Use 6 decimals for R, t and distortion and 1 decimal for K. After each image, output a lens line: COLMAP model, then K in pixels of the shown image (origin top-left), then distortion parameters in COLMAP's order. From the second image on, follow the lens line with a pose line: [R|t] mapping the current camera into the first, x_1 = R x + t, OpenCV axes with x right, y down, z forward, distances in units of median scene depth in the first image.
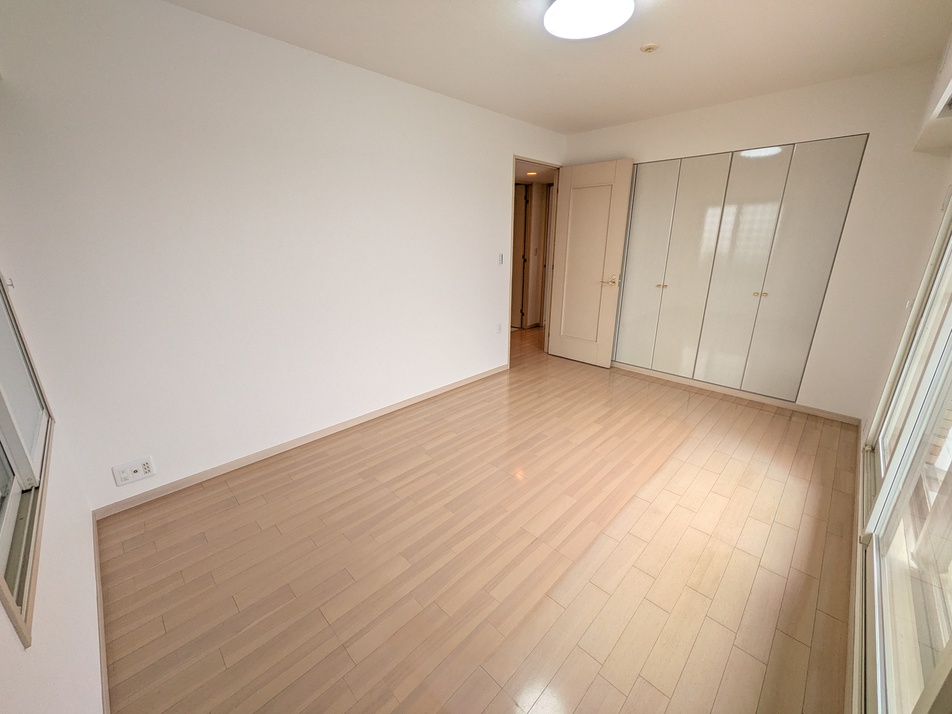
lens RADIAL K [[376.9, 0, 478.1], [0, 376.9, 354.6], [0, 0, 1]] dist [0.001723, 0.000248]
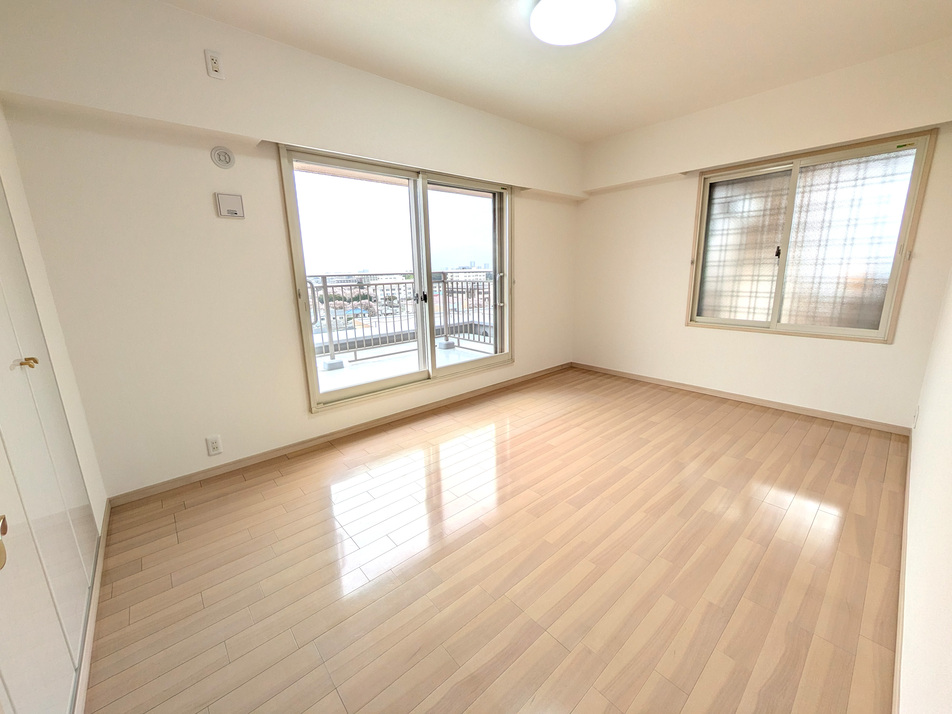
lens RADIAL K [[376.9, 0, 483.6], [0, 376.9, 355.6], [0, 0, 1]] dist [0.001723, 0.000248]
pose [[-0.997979, 0.006256, 0.063236, 0.324479], [0.037253, 0.863786, 0.502480, -0.422177], [-0.051479, 0.503820, -0.862273, 1.623443]]
